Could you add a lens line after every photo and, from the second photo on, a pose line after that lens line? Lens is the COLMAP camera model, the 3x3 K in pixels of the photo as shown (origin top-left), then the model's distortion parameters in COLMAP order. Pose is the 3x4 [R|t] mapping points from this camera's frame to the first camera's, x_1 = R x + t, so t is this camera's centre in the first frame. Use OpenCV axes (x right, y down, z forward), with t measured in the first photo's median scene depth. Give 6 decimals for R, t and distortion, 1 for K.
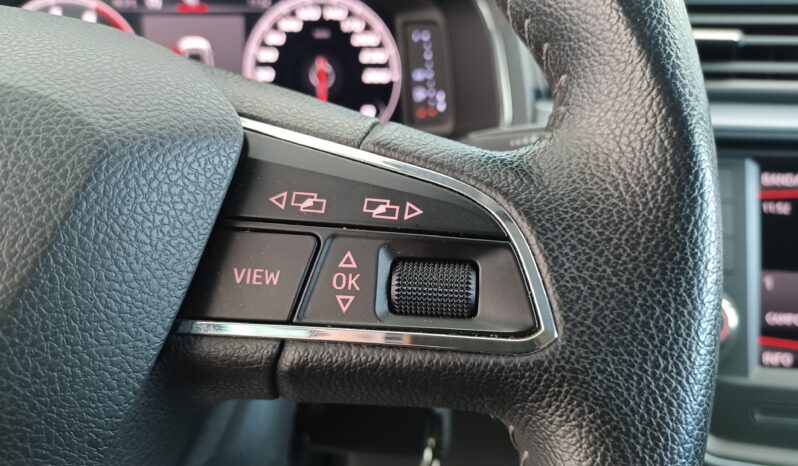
lens RADIAL K [[605.8, 0, 399.0], [0, 605.8, 233.0], [0, 0, 1]] dist [-0.007618, 0.001635]
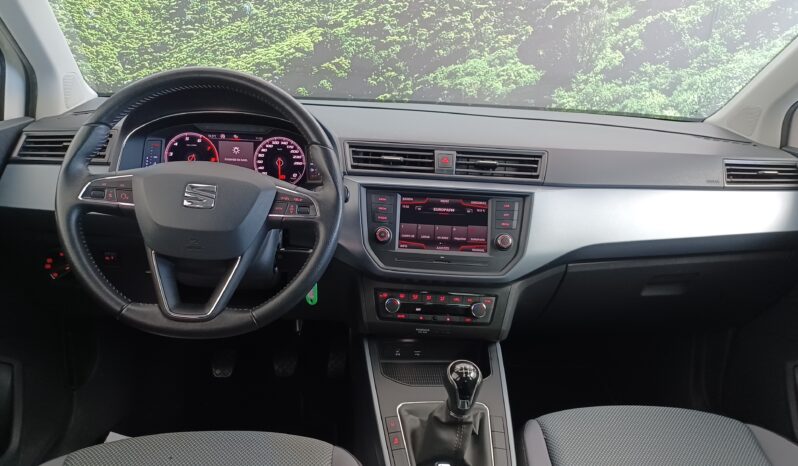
lens RADIAL K [[593.2, 0, 399.0], [0, 593.2, 233.0], [0, 0, 1]] dist [0.052284, -0.063720]
pose [[0.992360, 0.012058, 0.122784, 0.105742], [-0.006957, 0.999098, -0.041892, 0.213991], [-0.123179, 0.040718, 0.991549, -2.038388]]
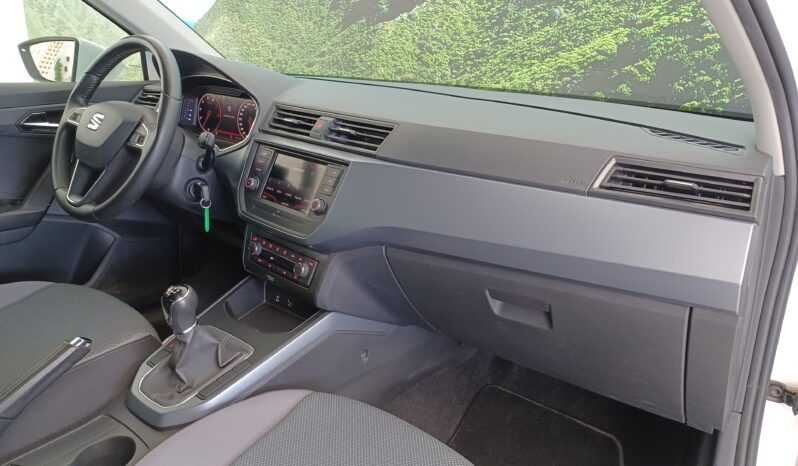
lens RADIAL K [[605.8, 0, 399.0], [0, 605.8, 233.0], [0, 0, 1]] dist [-0.007618, 0.001635]
pose [[0.772701, 0.203437, -0.601287, 2.973561], [-0.240289, 0.970504, 0.019566, 0.111717], [0.587532, 0.129364, 0.798793, -1.332387]]
